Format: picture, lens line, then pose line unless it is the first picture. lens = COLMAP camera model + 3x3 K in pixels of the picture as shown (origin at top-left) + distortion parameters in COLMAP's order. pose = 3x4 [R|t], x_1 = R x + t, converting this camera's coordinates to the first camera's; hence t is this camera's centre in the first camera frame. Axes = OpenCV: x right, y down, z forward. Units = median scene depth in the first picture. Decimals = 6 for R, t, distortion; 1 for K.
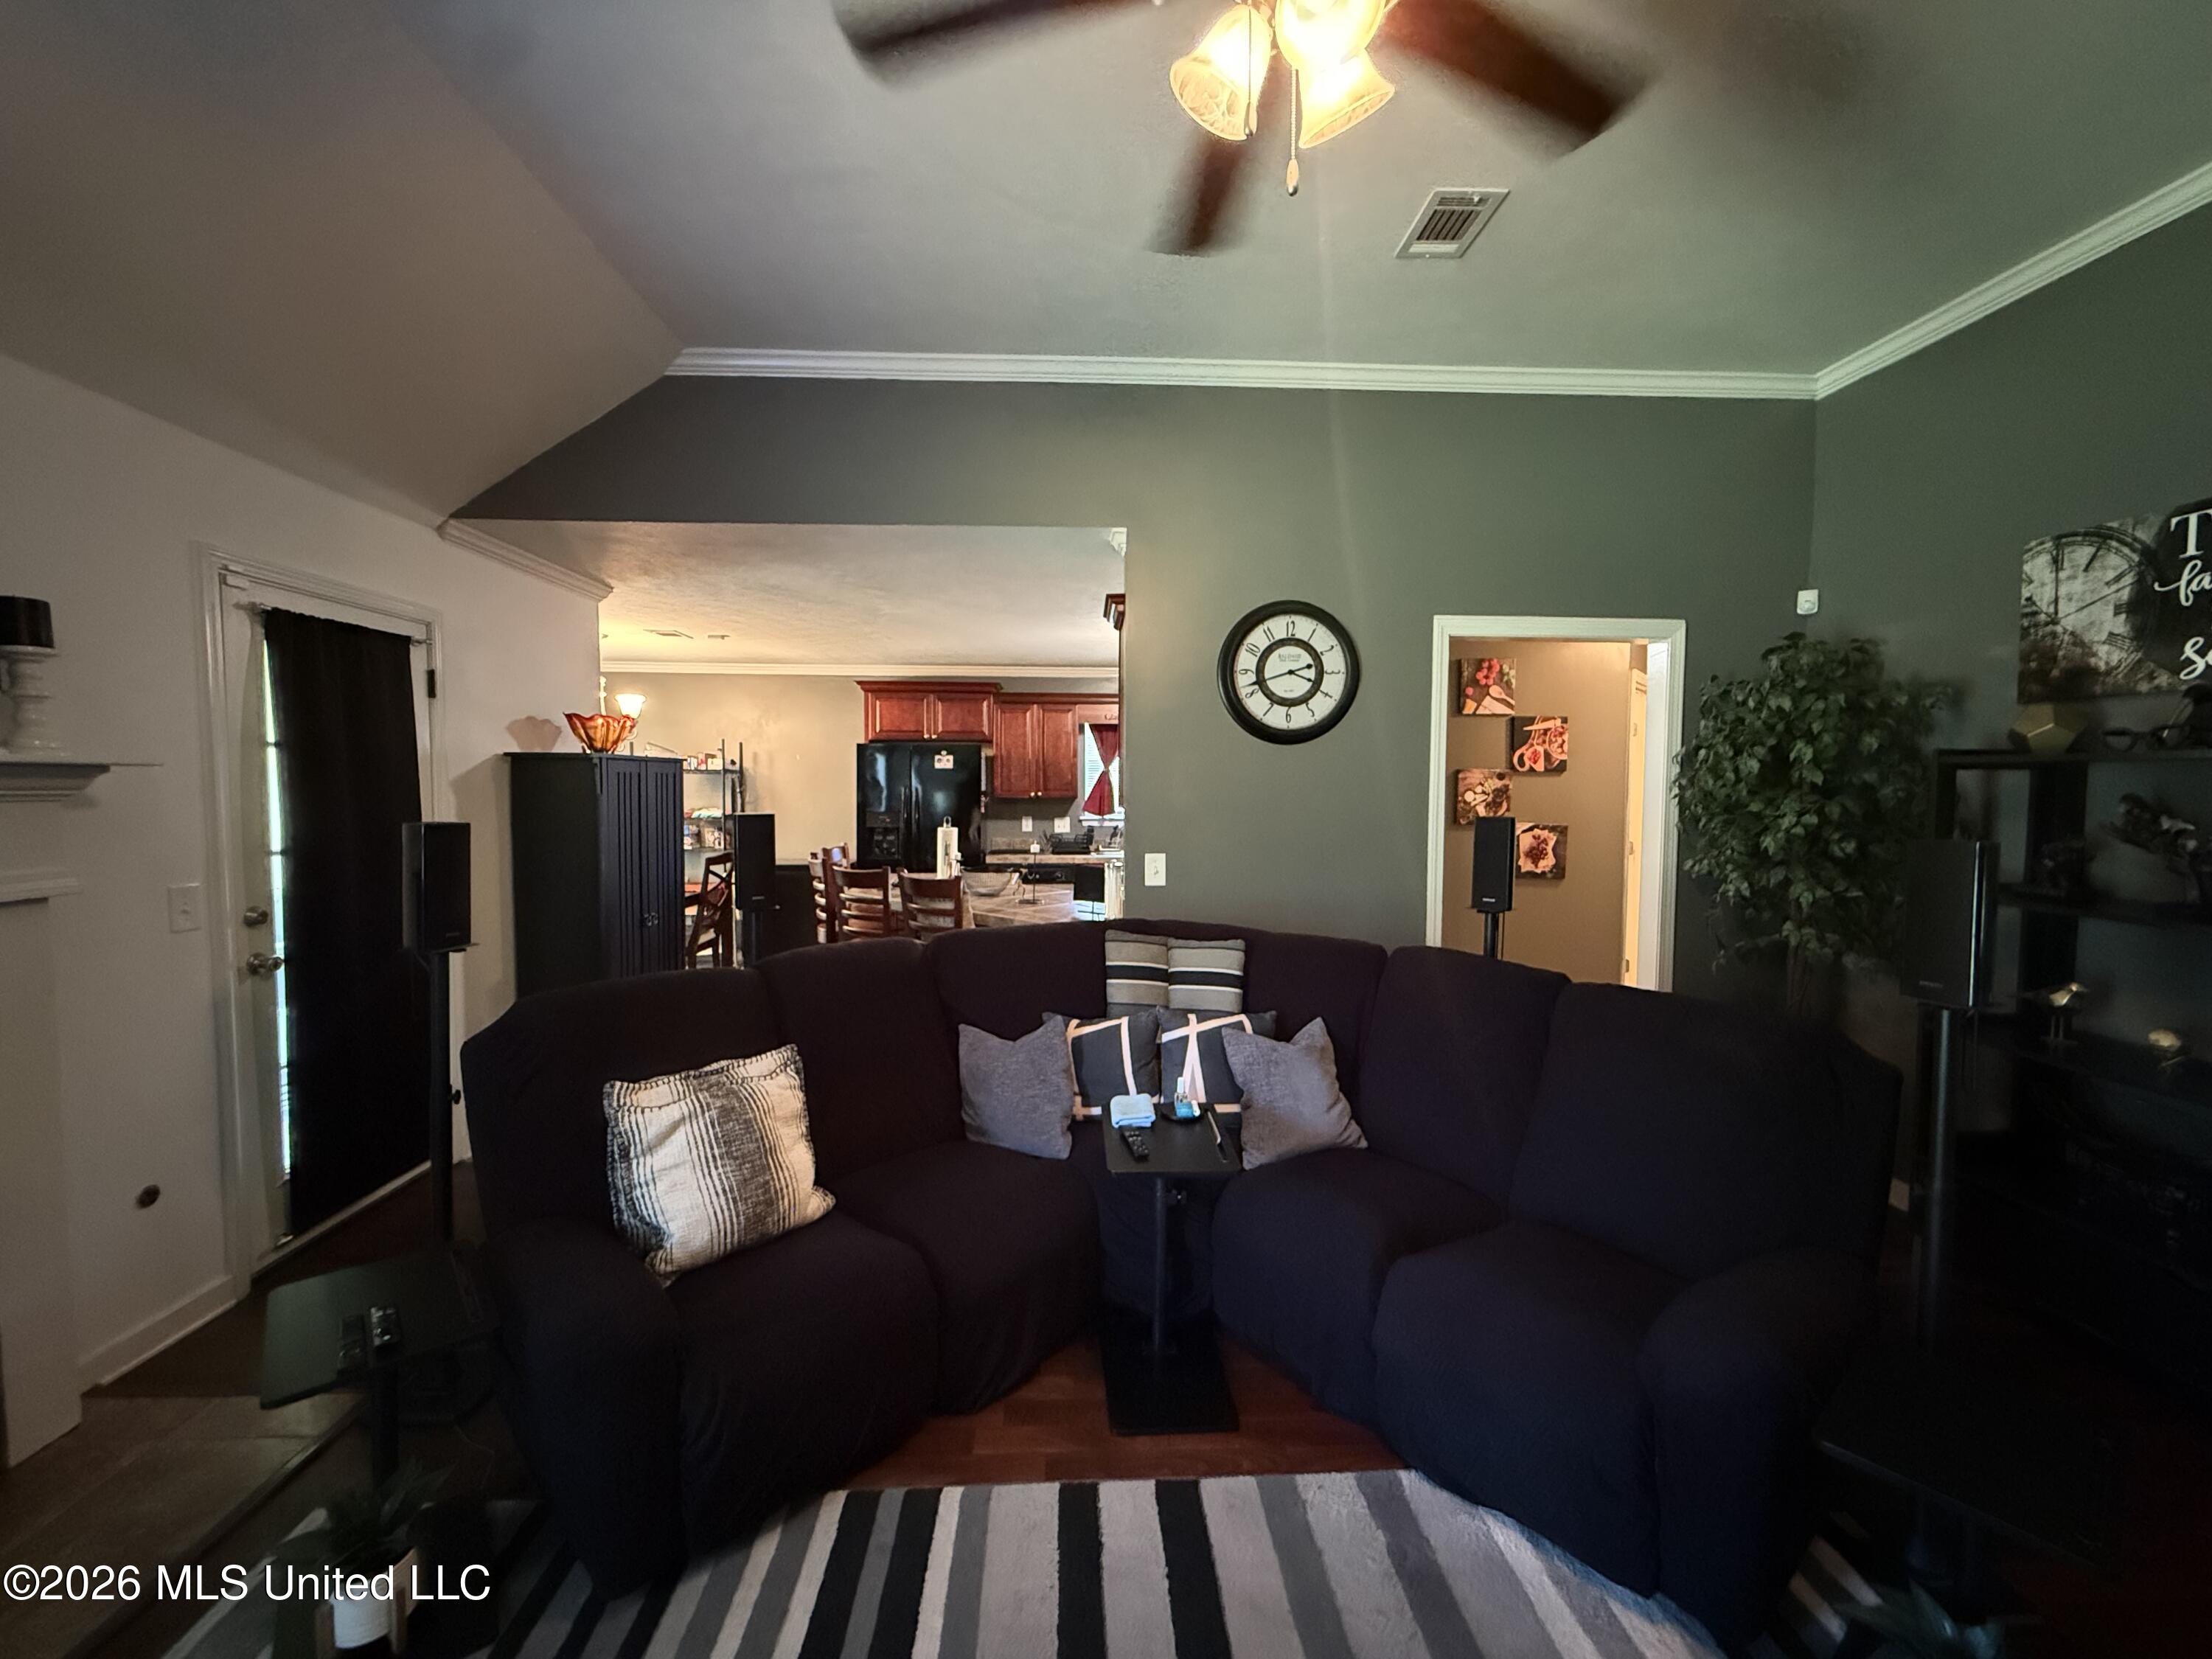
lens RADIAL K [[887.7, 0, 1096.5], [0, 887.7, 826.3], [0, 0, 1]] dist [-0.003298, 0.000734]
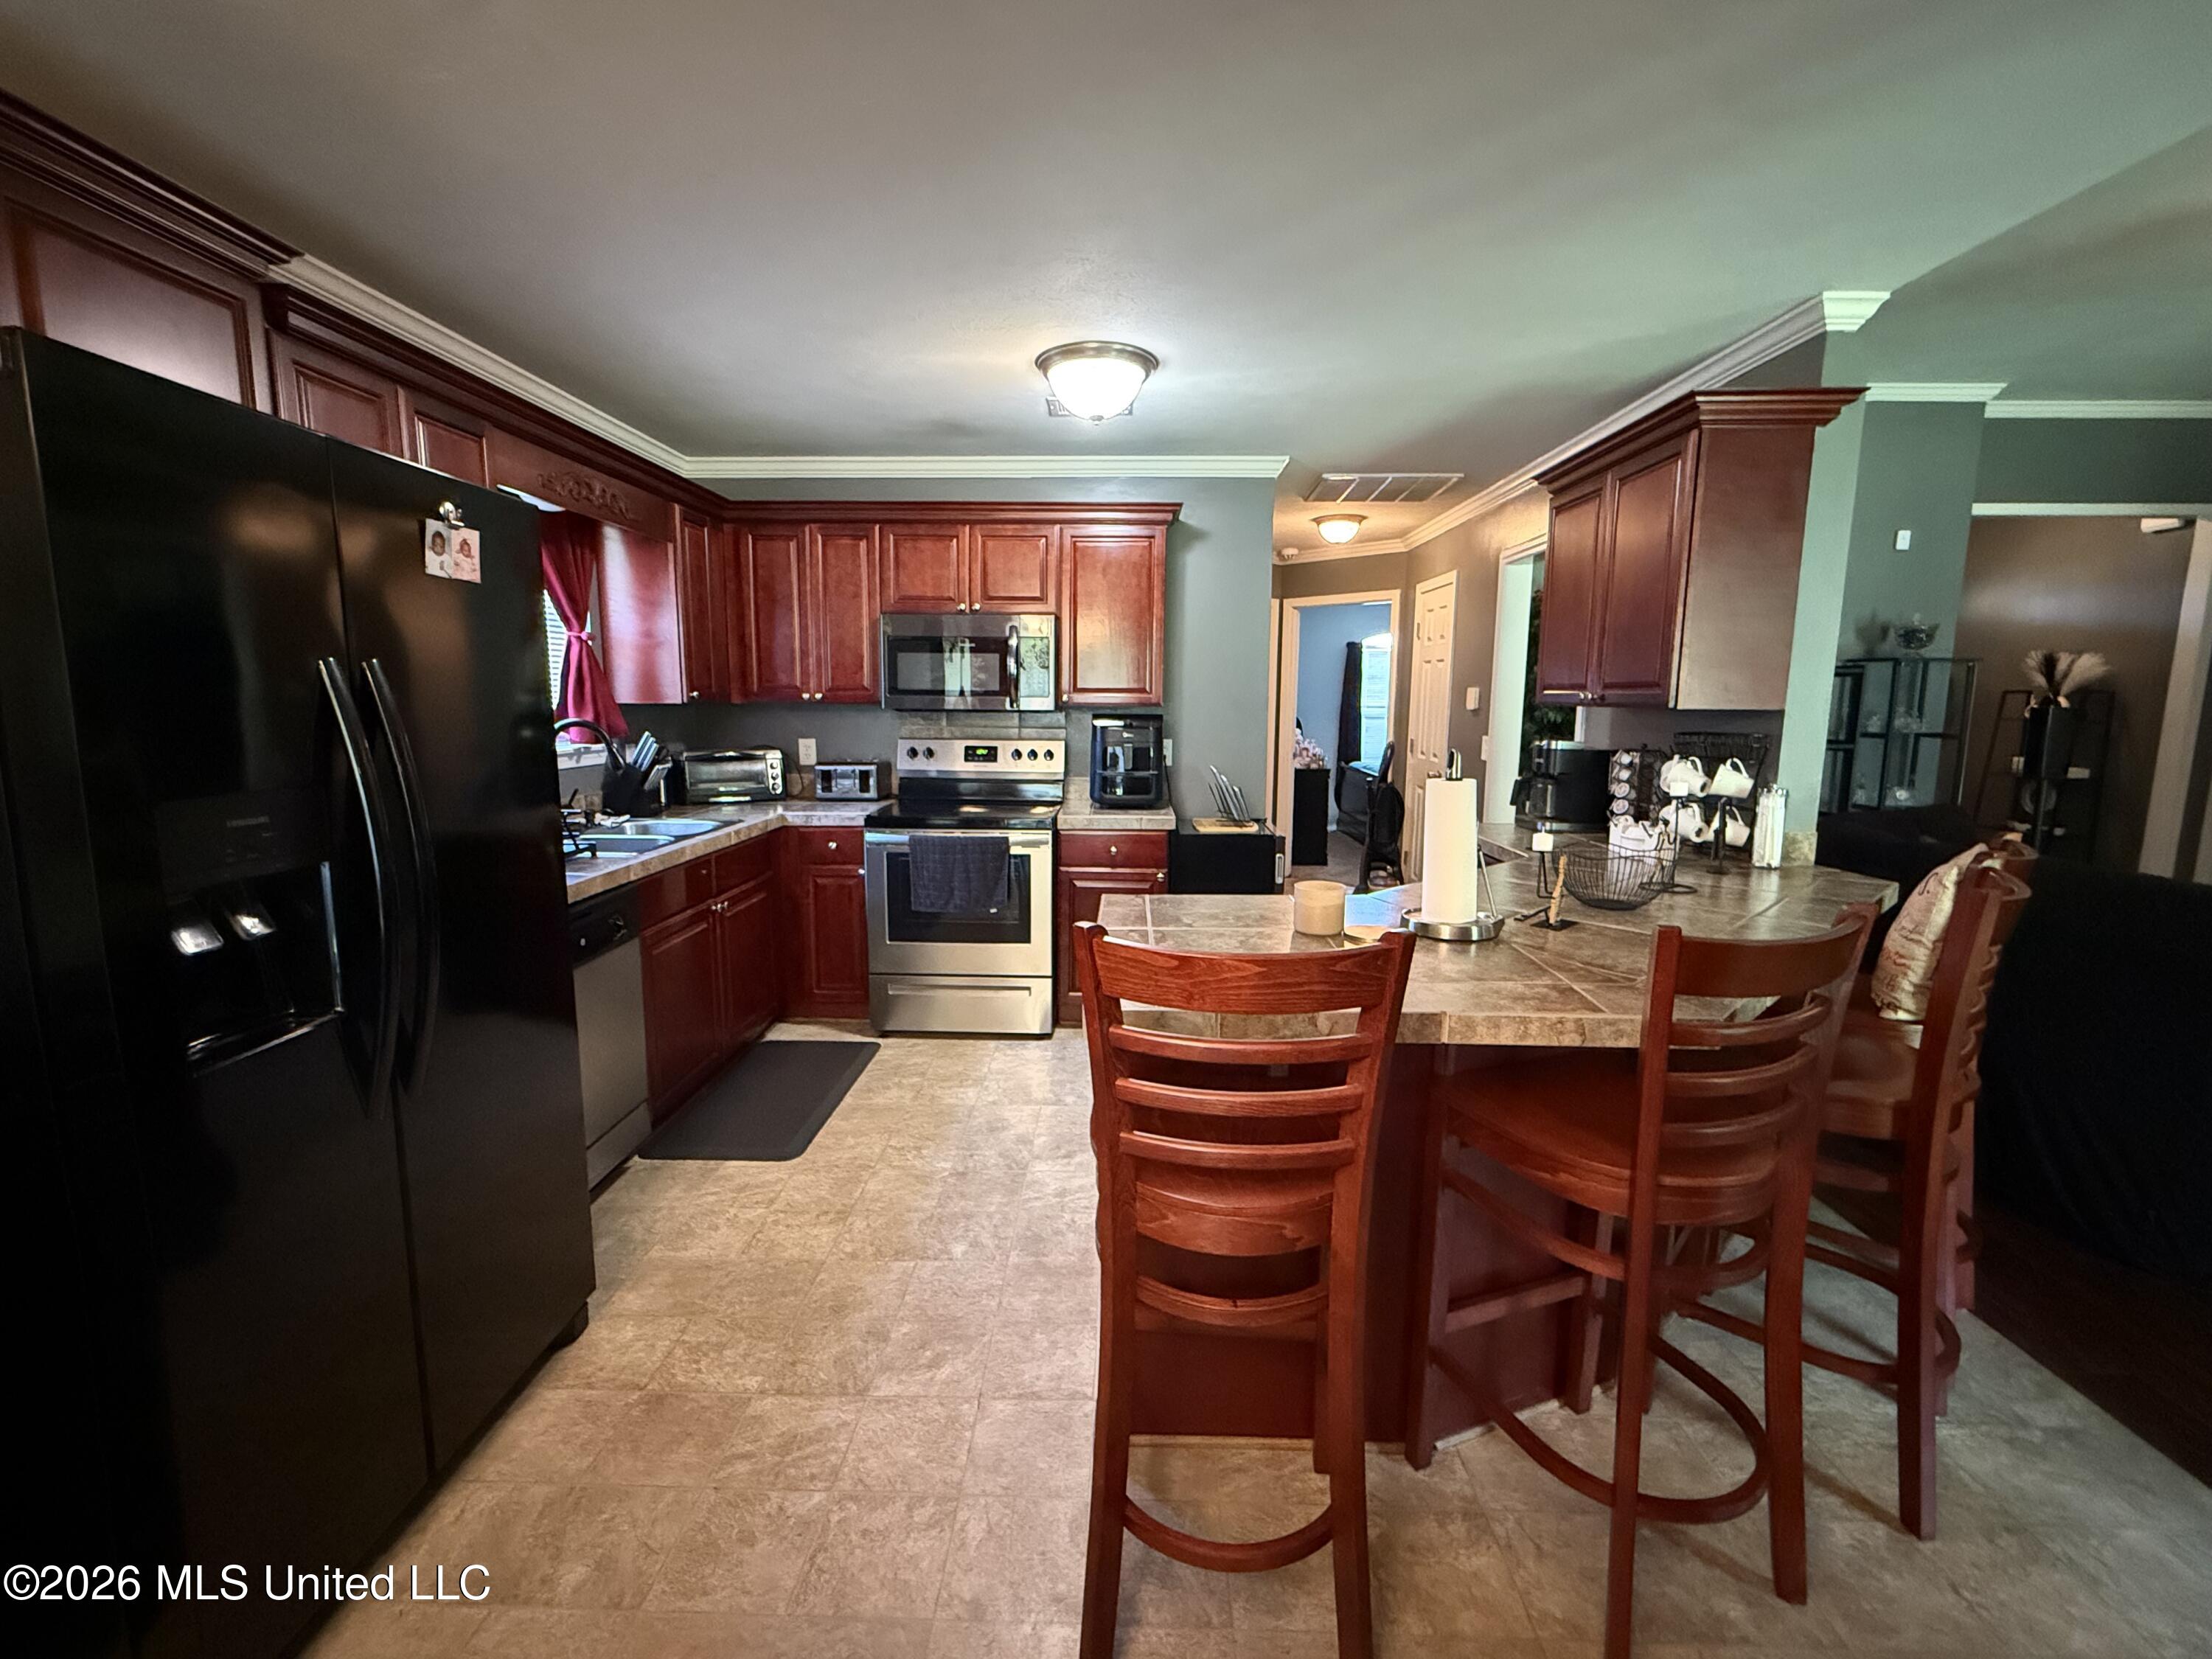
lens RADIAL K [[939.0, 0, 1108.6], [0, 939.0, 835.0], [0, 0, 1]] dist [0.000622, -0.000394]
pose [[0.069397, -0.148275, 0.986508, -0.965520], [0.042077, 0.988447, 0.145606, -0.063495], [-0.996701, 0.031405, 0.074834, 1.882335]]
